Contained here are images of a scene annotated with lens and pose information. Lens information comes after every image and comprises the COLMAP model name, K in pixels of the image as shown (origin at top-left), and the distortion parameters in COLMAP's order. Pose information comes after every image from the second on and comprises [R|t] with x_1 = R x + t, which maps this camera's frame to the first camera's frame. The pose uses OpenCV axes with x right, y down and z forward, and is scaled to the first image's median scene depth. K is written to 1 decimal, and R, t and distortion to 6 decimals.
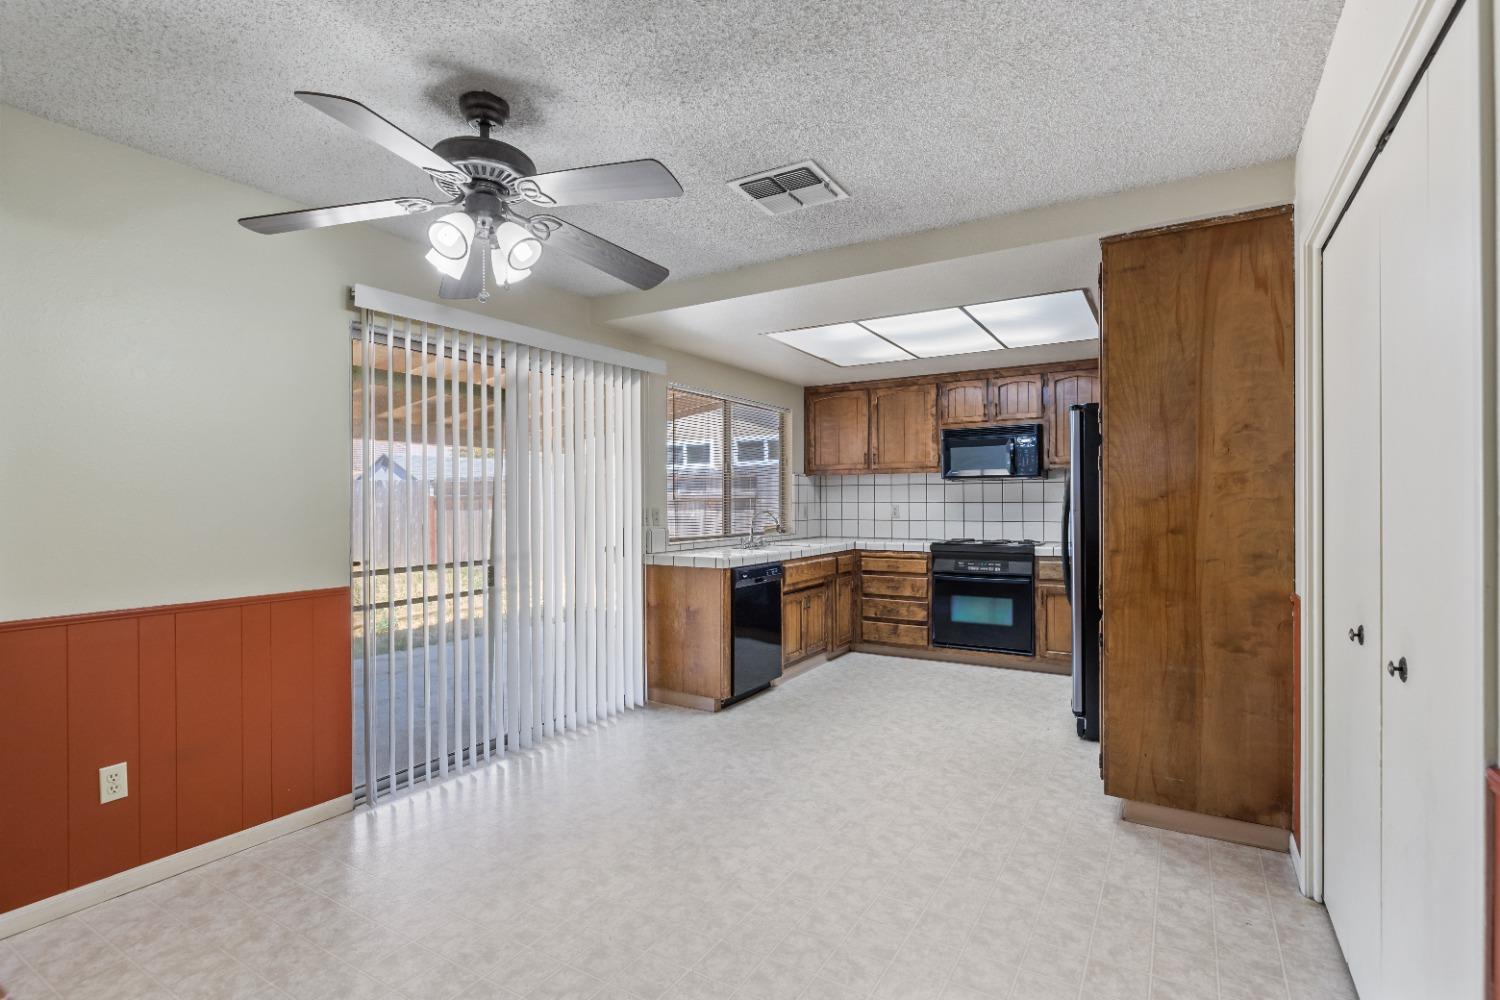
lens RADIAL K [[720.2, 0, 752.8], [0, 720.2, 502.2], [0, 0, 1]] dist [-0.002639, -0.000459]
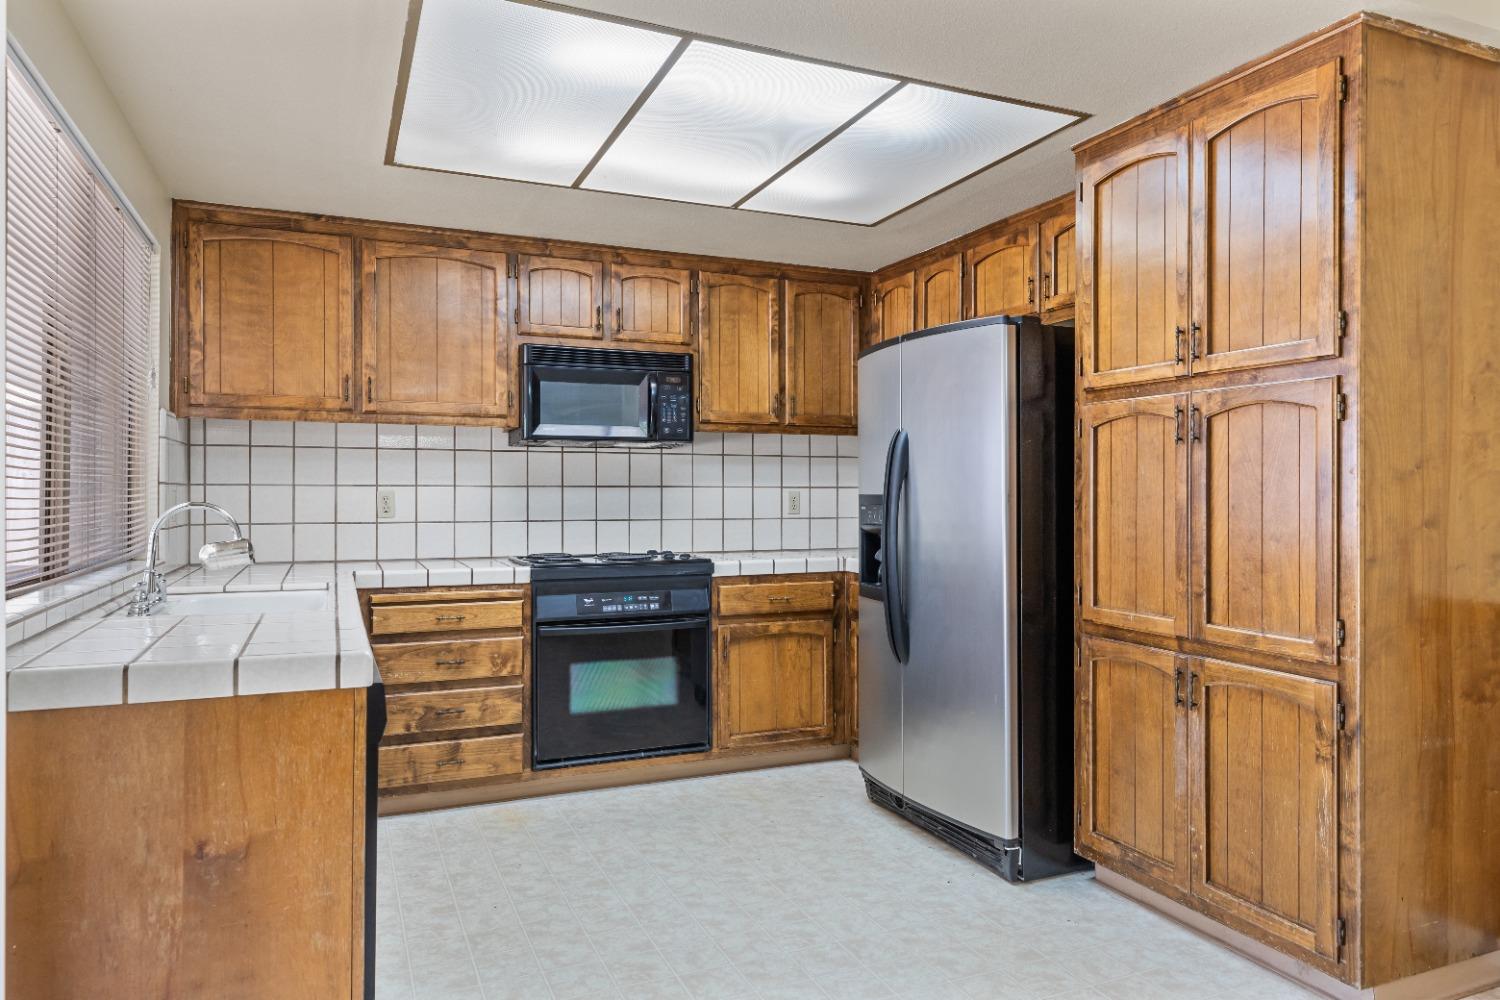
lens RADIAL K [[966.1, 0, 755.1], [0, 966.1, 489.4], [0, 0, 1]] dist [0.005854, 0.000825]
pose [[0.579653, 0.009238, 0.814811, -0.253461], [-0.002329, 0.999950, -0.009680, 0.011967], [-0.814860, 0.003713, 0.579646, 0.576244]]
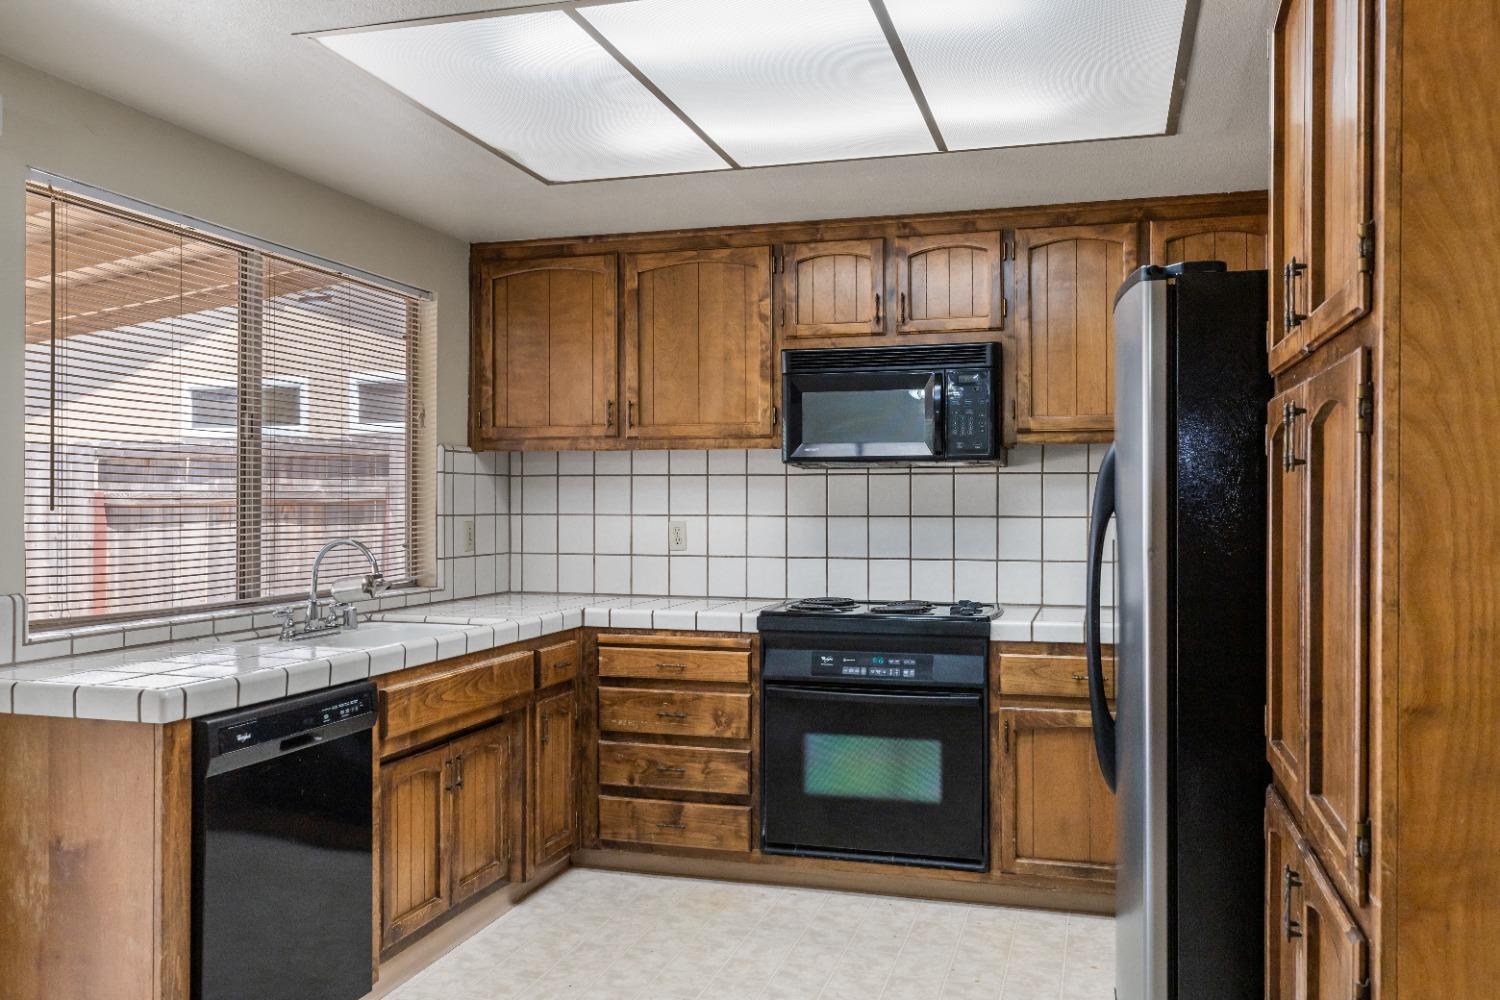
lens RADIAL K [[1218.1, 0, 752.3], [0, 1218.1, 503.5], [0, 0, 1]] dist [0.009592, -0.004911]
pose [[0.967286, 0.006211, 0.253613, 0.070733], [-0.006094, 0.999981, -0.001247, -0.008279], [-0.253616, -0.000339, 0.967305, 0.357996]]
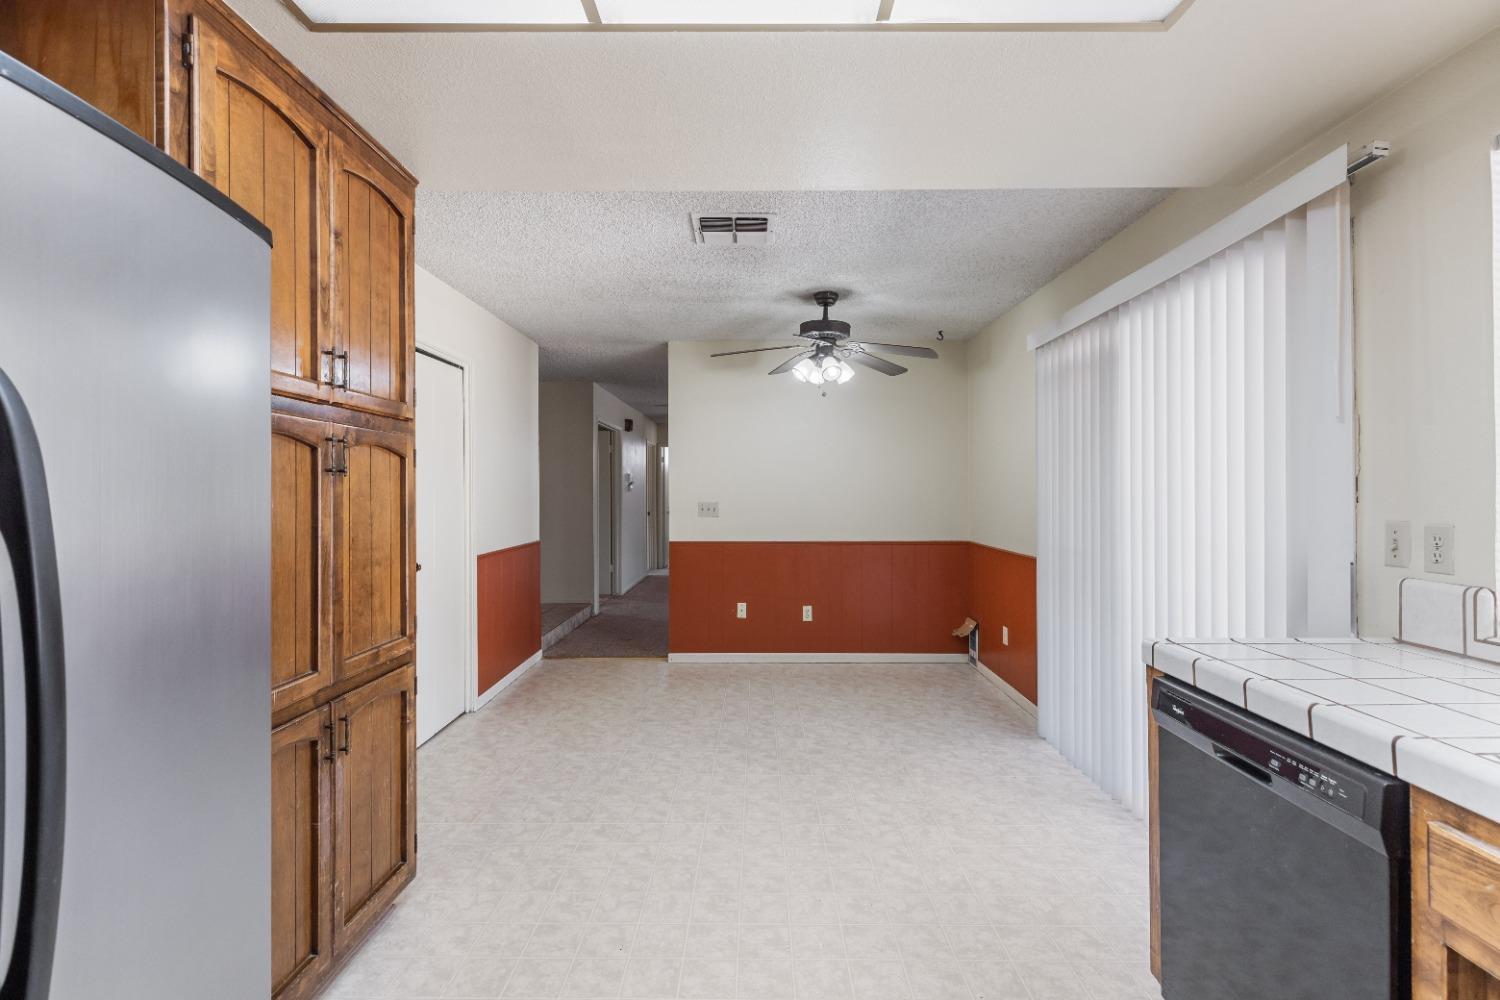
lens RADIAL K [[679.0, 0, 754.4], [0, 679.0, 496.0], [0, 0, 1]] dist [0.004289, 0.000160]
pose [[-0.861428, 0.010289, -0.507776, 0.330841], [0.006982, 0.999940, 0.008417, -0.010962], [0.507832, 0.003706, -0.861448, 1.118427]]
